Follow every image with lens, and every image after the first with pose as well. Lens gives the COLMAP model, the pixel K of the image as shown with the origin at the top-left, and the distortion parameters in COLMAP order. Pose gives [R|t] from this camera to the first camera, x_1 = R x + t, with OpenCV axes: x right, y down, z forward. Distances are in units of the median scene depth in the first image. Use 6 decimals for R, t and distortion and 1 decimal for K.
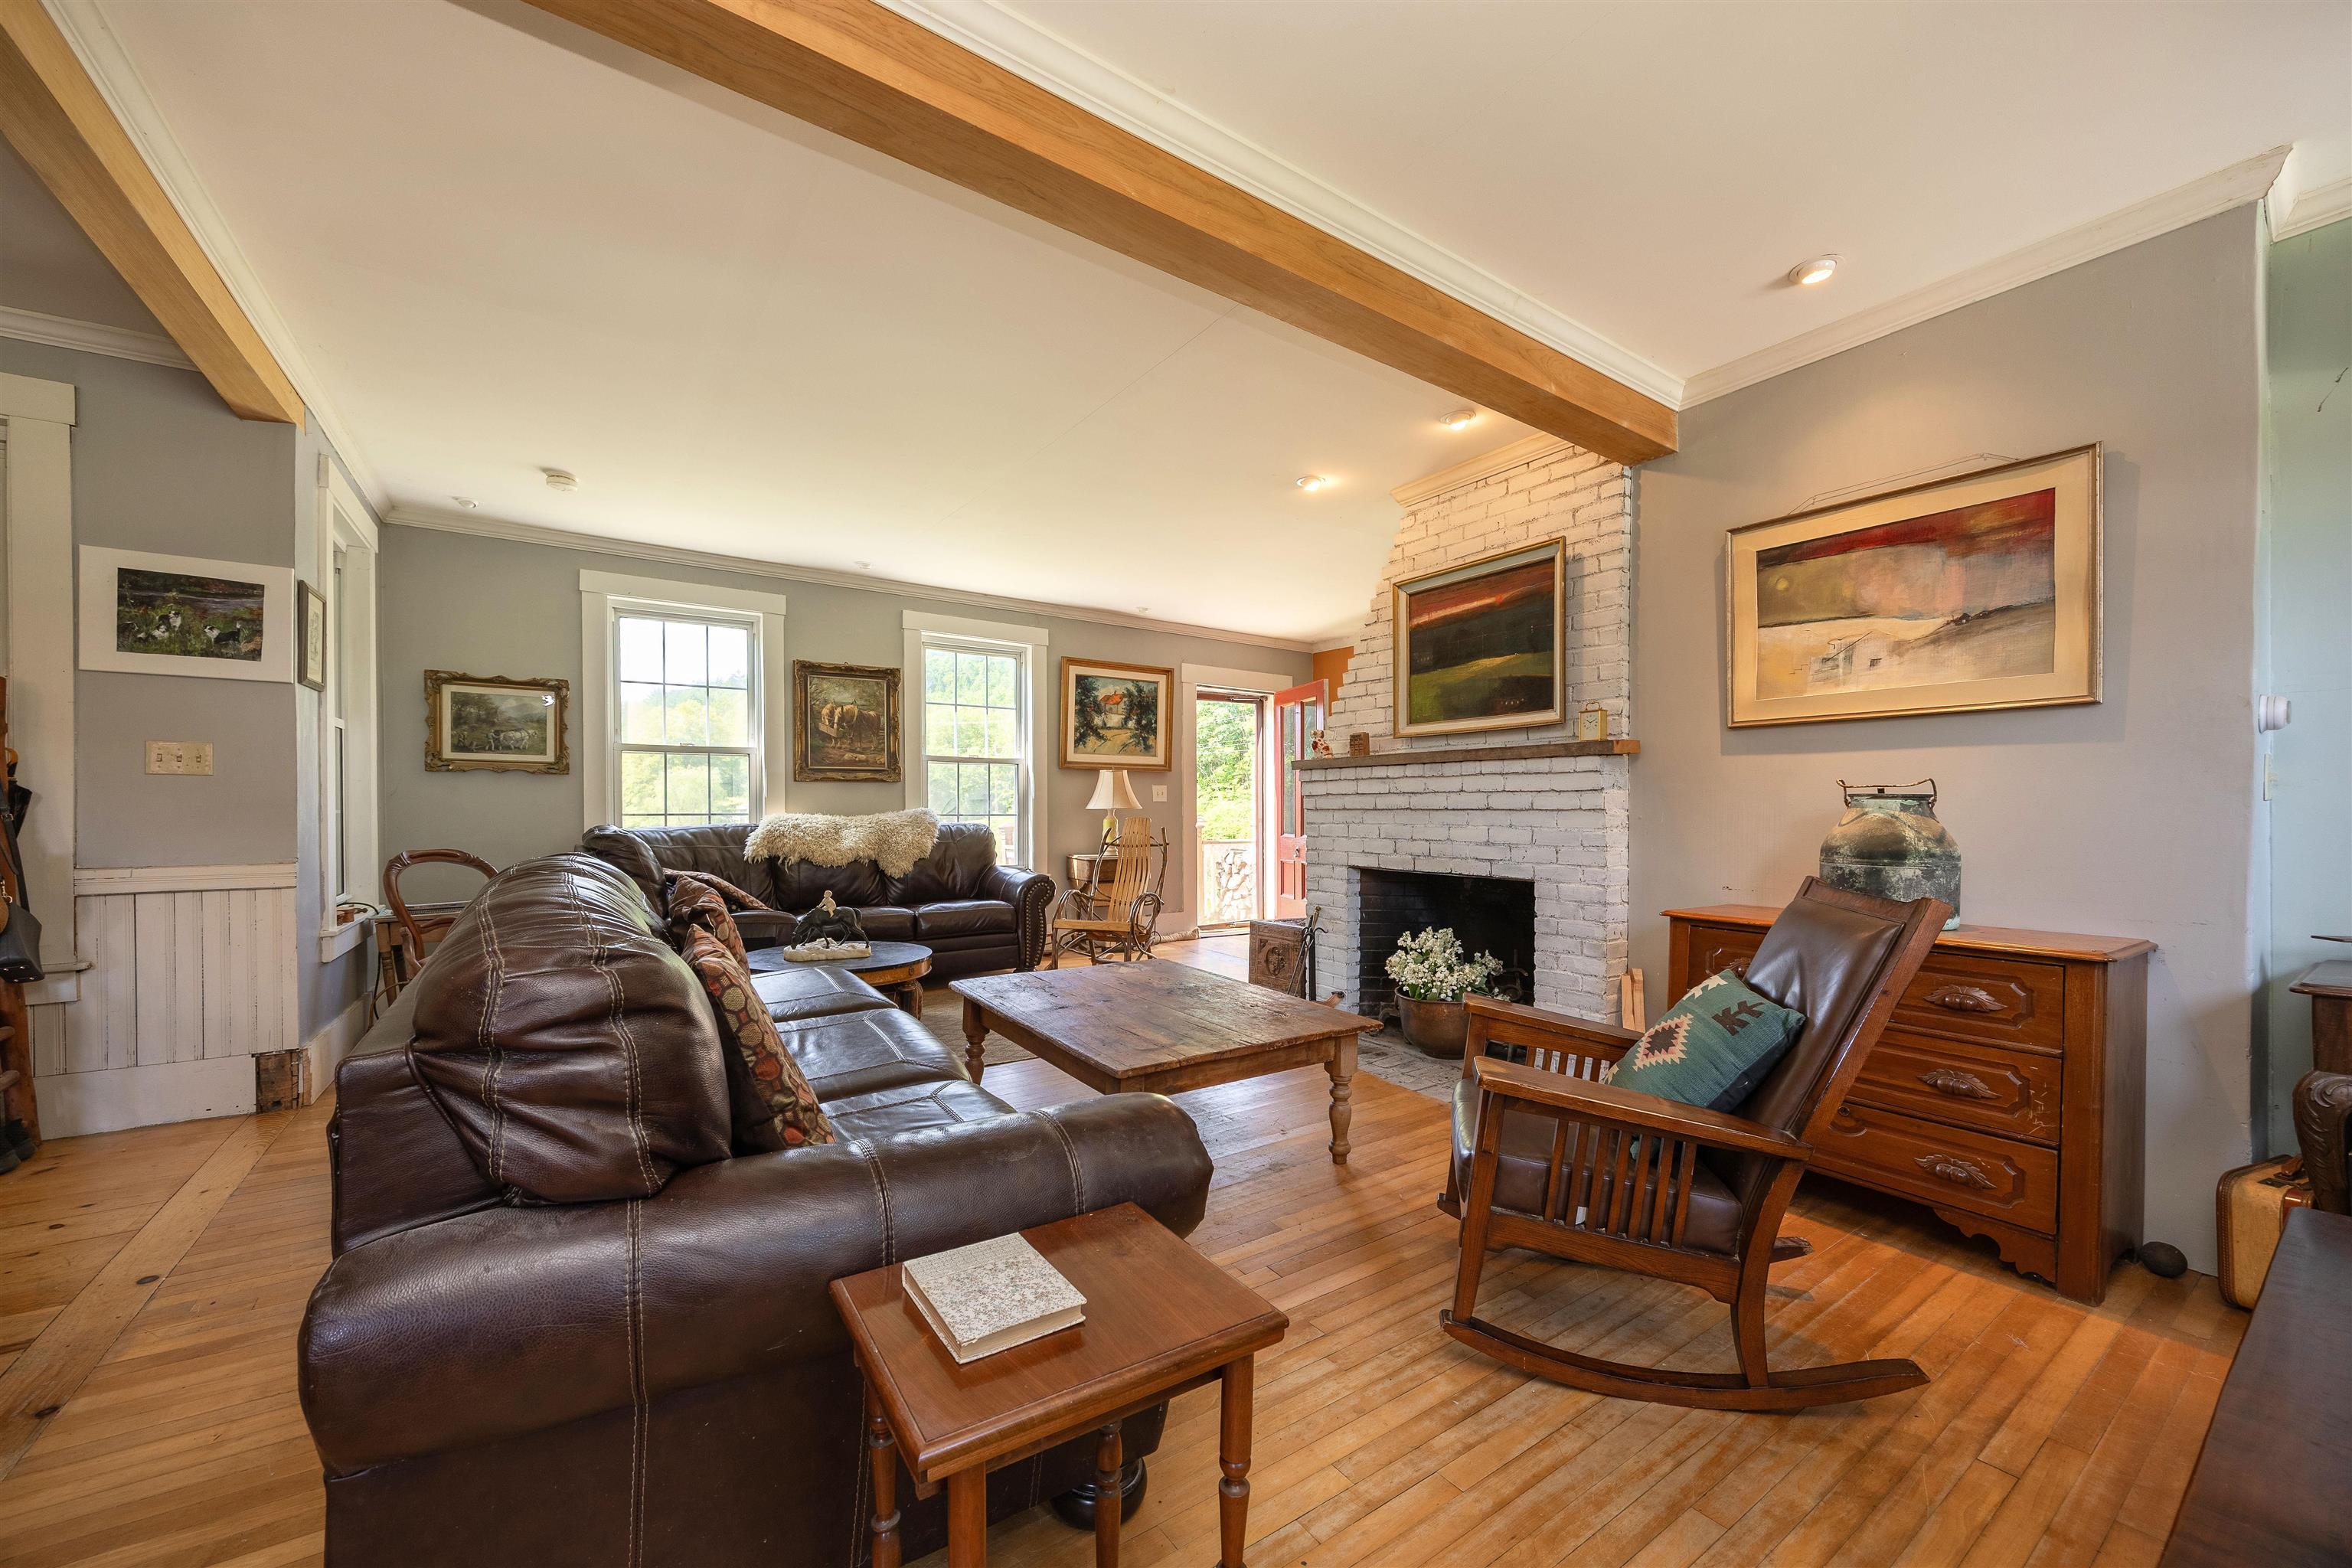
lens RADIAL K [[909.0, 0, 1170.7], [0, 909.0, 822.6], [0, 0, 1]] dist [-0.005664, 0.000423]
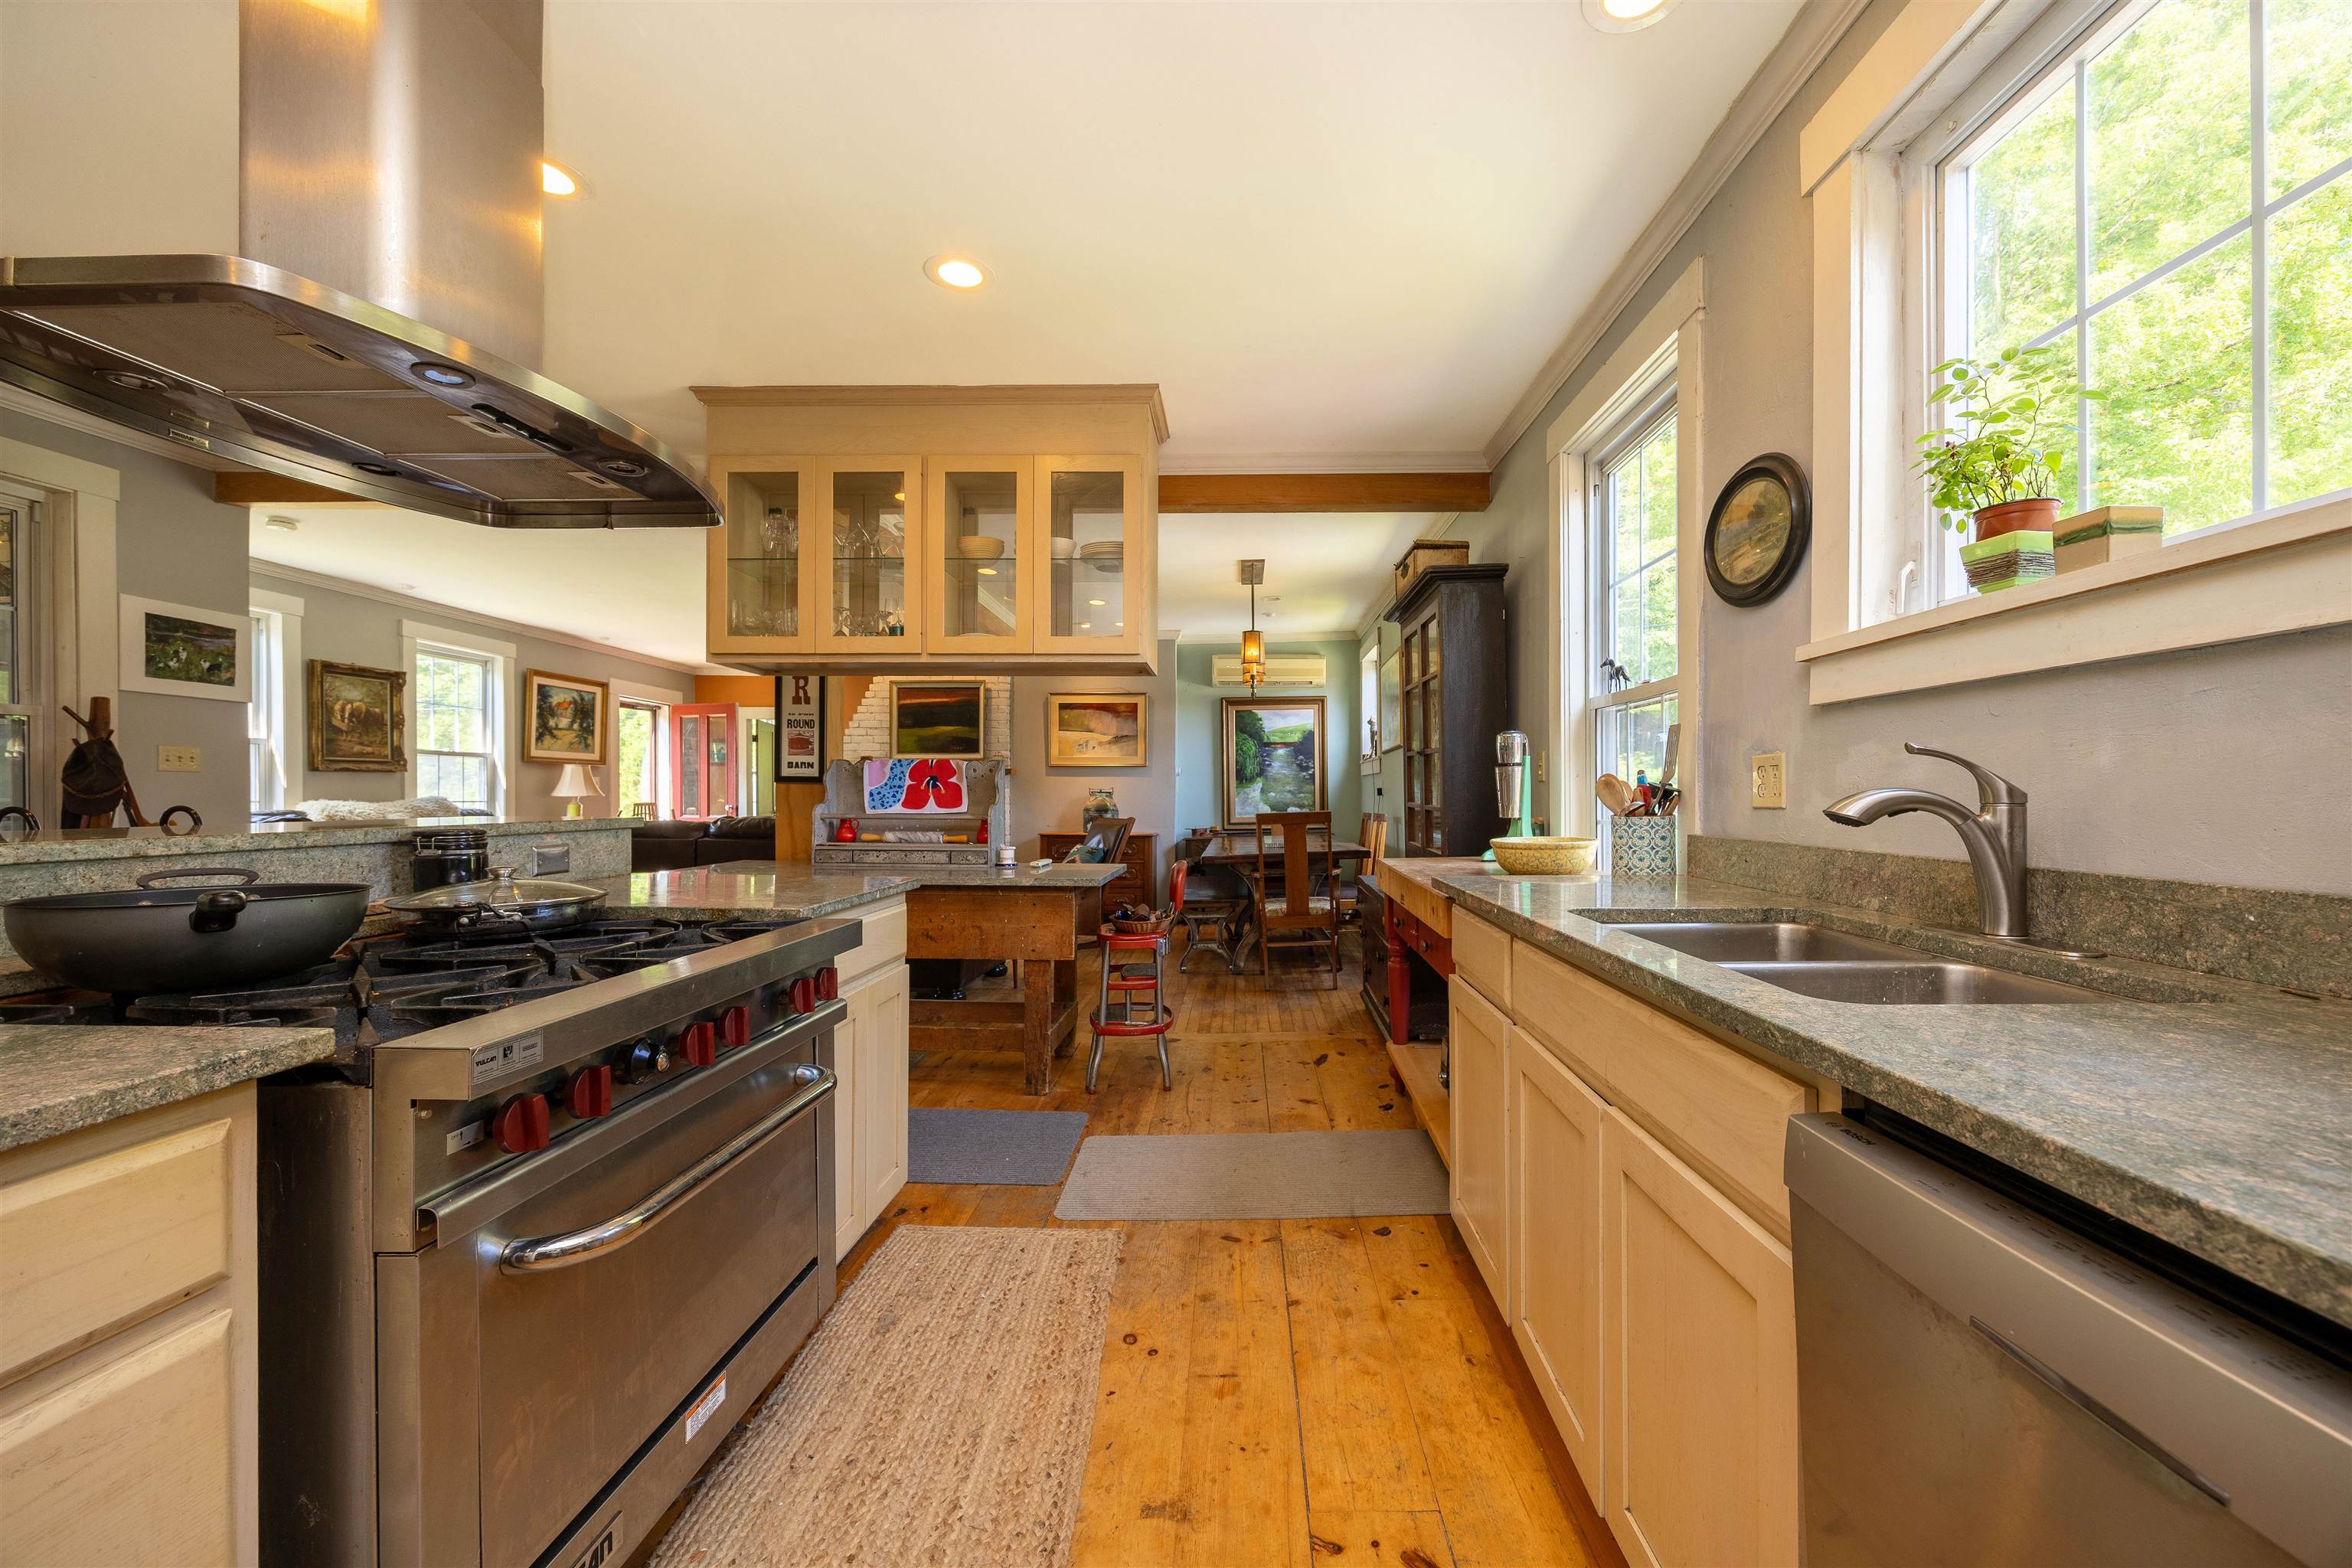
lens RADIAL K [[927.2, 0, 1253.1], [0, 927.2, 800.2], [0, 0, 1]] dist [-0.008548, 0.001580]
pose [[0.564946, -0.003054, 0.825122, -1.050862], [0.012212, 0.999915, -0.004660, 0.013623], [-0.825038, 0.012709, 0.564935, -0.844877]]
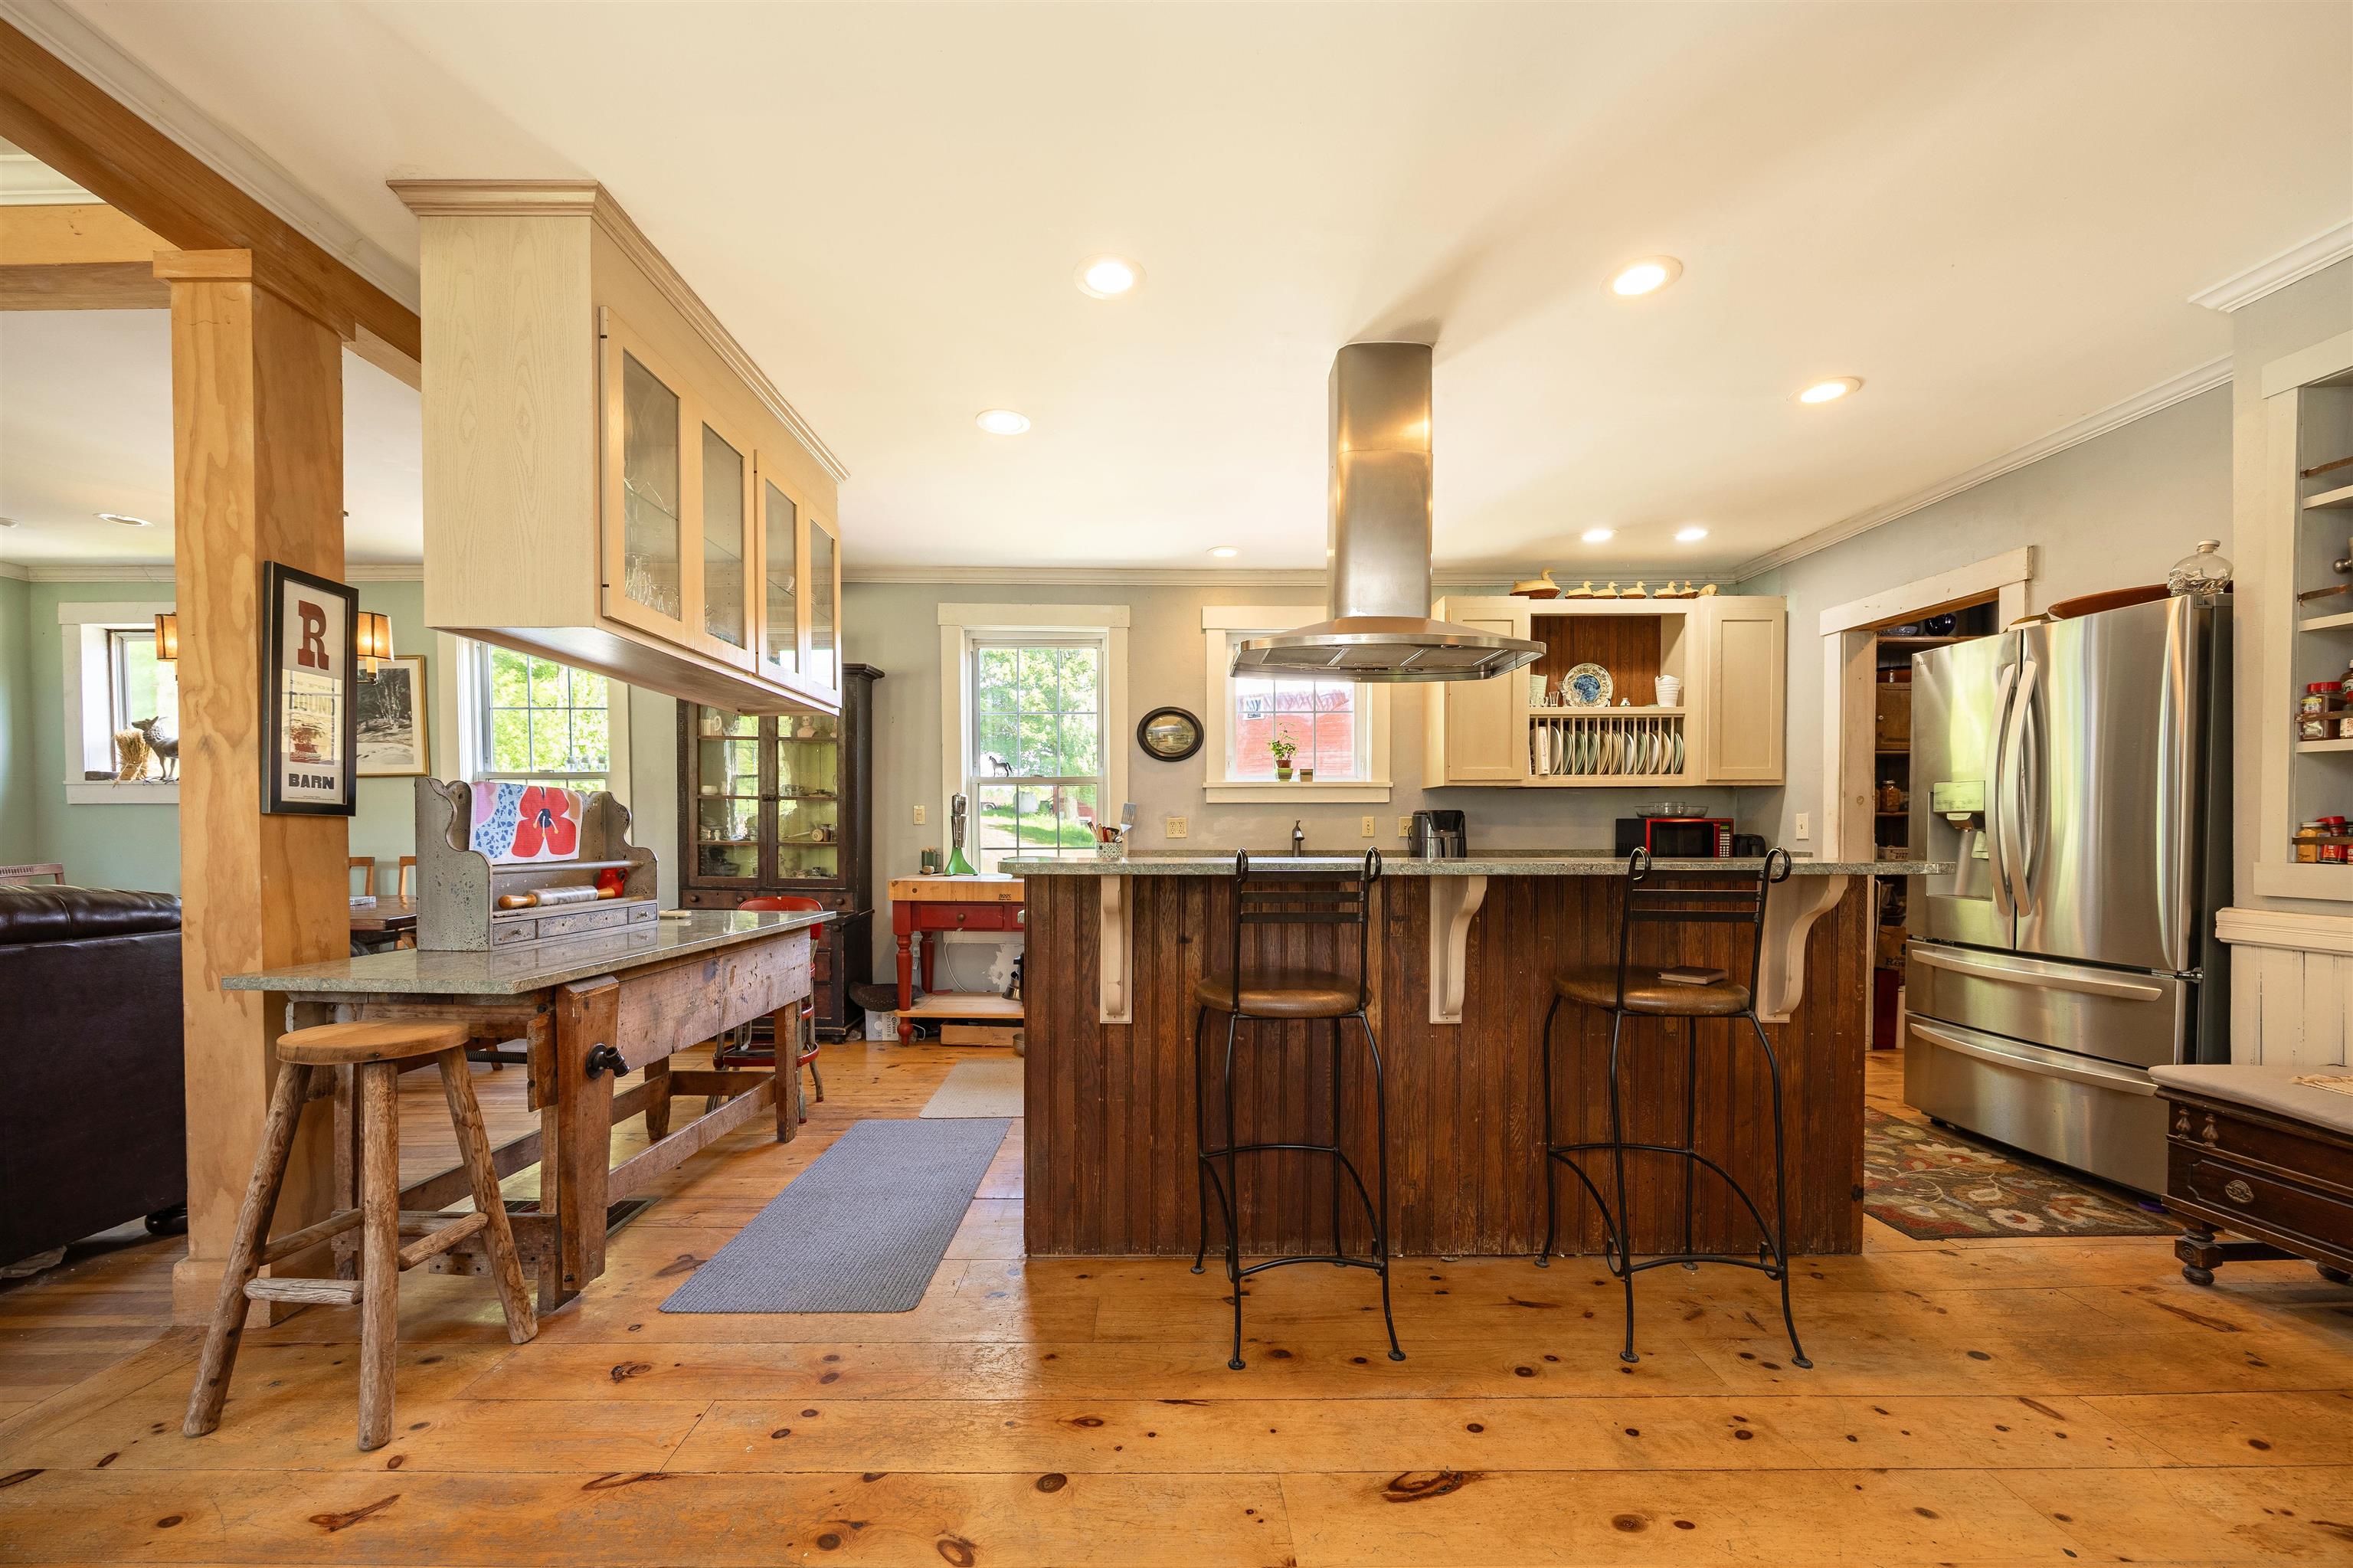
lens RADIAL K [[909.4, 0, 1141.0], [0, 909.4, 847.3], [0, 0, 1]] dist [-0.005664, 0.000423]
pose [[-0.828327, -0.008232, 0.560184, -1.195610], [0.011095, 0.999455, 0.031092, -0.010584], [-0.560135, 0.031970, -0.827785, 0.413103]]
